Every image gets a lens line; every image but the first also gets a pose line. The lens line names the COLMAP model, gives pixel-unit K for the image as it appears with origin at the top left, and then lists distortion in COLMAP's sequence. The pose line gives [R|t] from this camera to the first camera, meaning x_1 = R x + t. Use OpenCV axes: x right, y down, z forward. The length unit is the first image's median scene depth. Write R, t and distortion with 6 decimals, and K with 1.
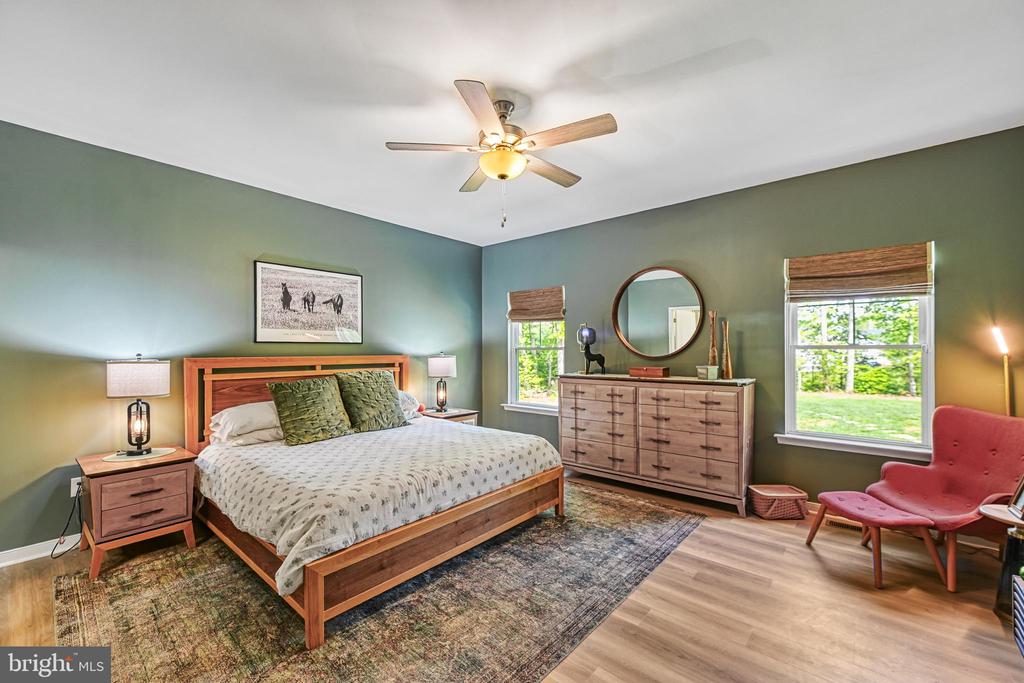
lens RADIAL K [[423.1, 0, 529.3], [0, 423.1, 349.2], [0, 0, 1]] dist [0.000076, -0.000009]
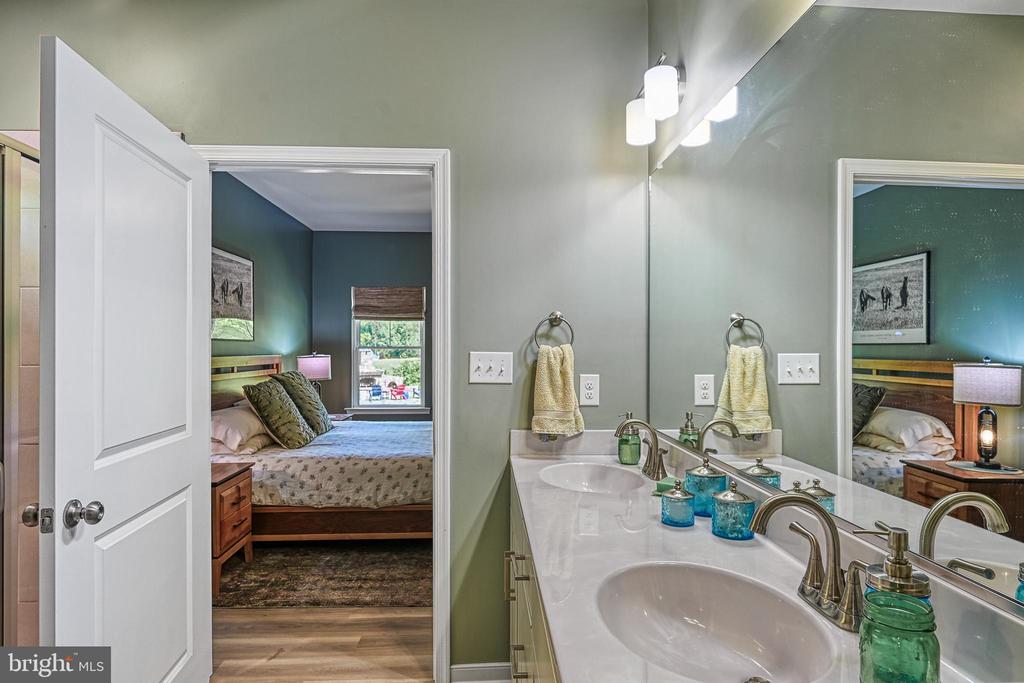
lens RADIAL K [[564.6, 0, 541.2], [0, 564.6, 345.4], [0, 0, 1]] dist [0.000988, 0.000146]
pose [[0.718896, 0.008480, 0.695066, -0.784346], [-0.006051, 0.999964, -0.005941, -0.001297], [-0.695091, 0.000065, 0.718922, -0.221295]]
